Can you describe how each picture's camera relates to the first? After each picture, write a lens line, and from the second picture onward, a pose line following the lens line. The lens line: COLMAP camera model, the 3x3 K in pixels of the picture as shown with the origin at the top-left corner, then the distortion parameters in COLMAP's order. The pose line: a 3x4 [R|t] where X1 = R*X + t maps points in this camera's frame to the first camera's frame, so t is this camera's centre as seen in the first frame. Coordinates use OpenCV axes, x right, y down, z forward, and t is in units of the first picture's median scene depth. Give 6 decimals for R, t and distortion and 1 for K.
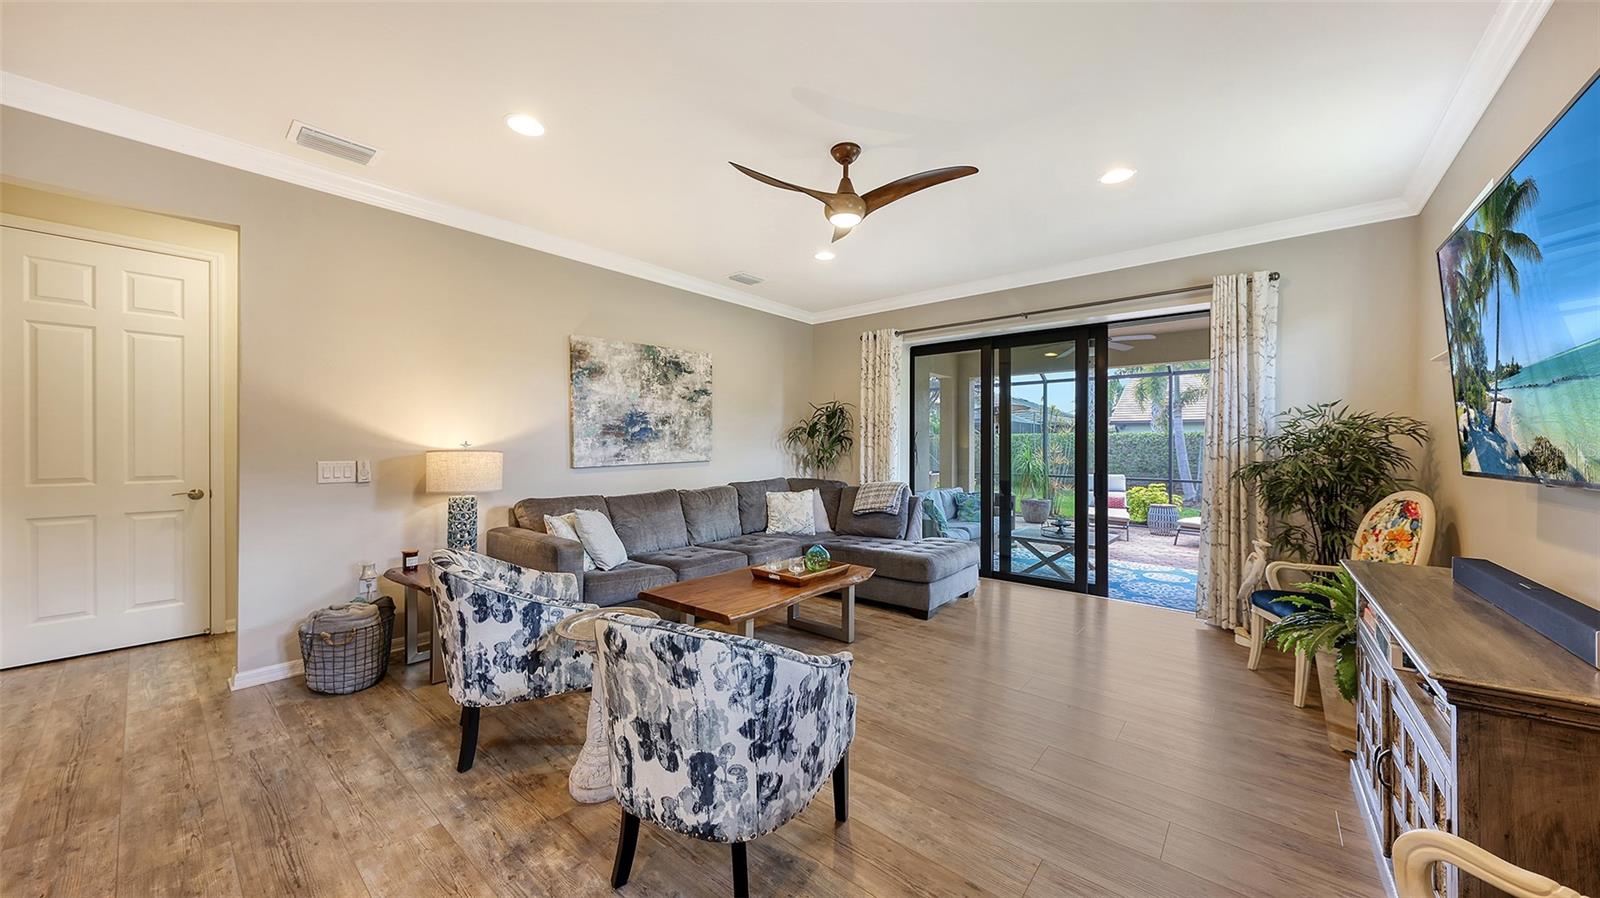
lens RADIAL K [[552.1, 0, 795.4], [0, 552.1, 449.7], [0, 0, 1]] dist [0.001099, 0.000029]
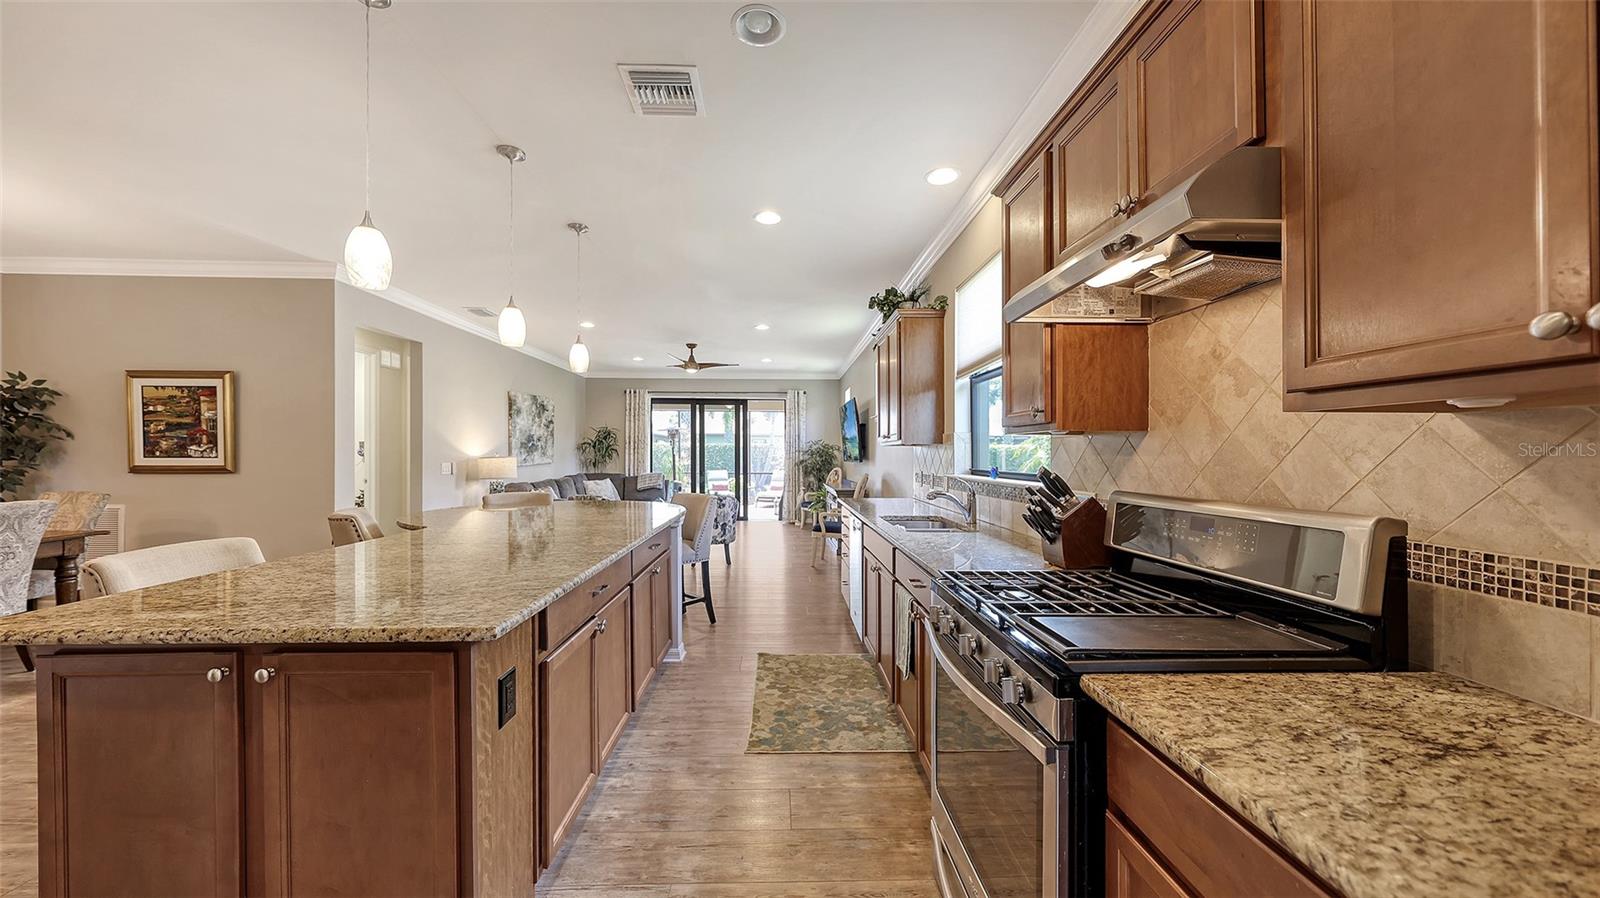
lens RADIAL K [[552.1, 0, 796.4], [0, 552.1, 455.1], [0, 0, 1]] dist [0.001099, 0.000029]
pose [[0.742272, -0.003707, 0.670089, -0.967864], [0.002787, 0.999993, 0.002445, -0.006946], [-0.670093, 0.000053, 0.742277, -0.972124]]
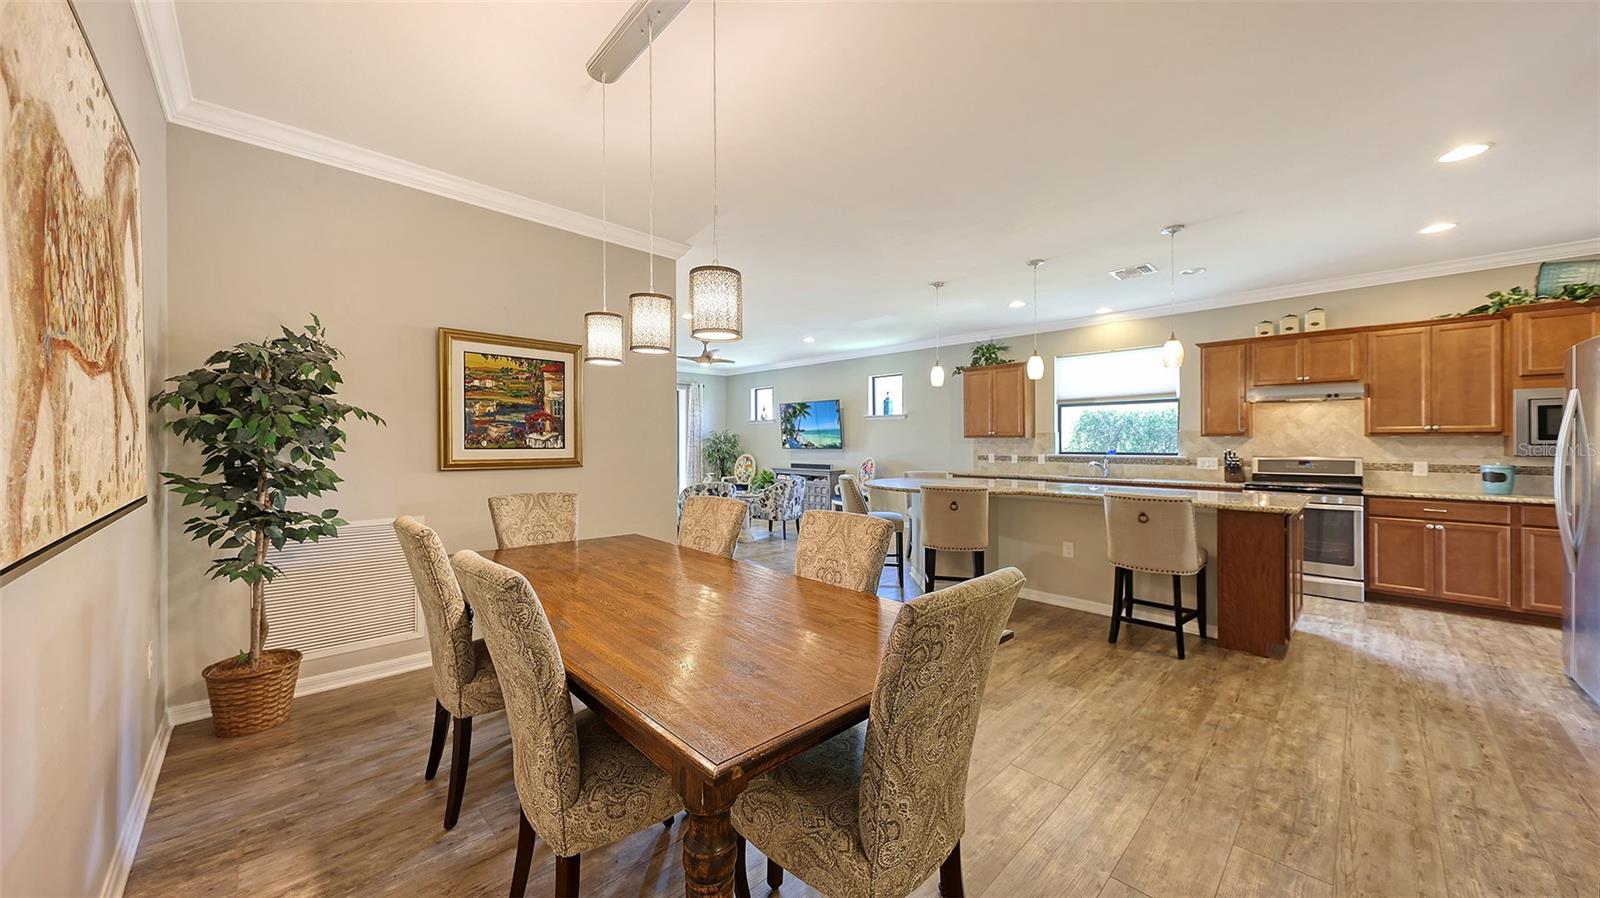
lens RADIAL K [[552.1, 0, 799.0], [0, 552.1, 443.9], [0, 0, 1]] dist [0.001099, 0.000029]
pose [[0.099517, -0.005971, 0.995018, -1.970145], [0.000429, 0.999982, 0.005958, -0.015410], [-0.995036, -0.000166, 0.099518, 0.171570]]
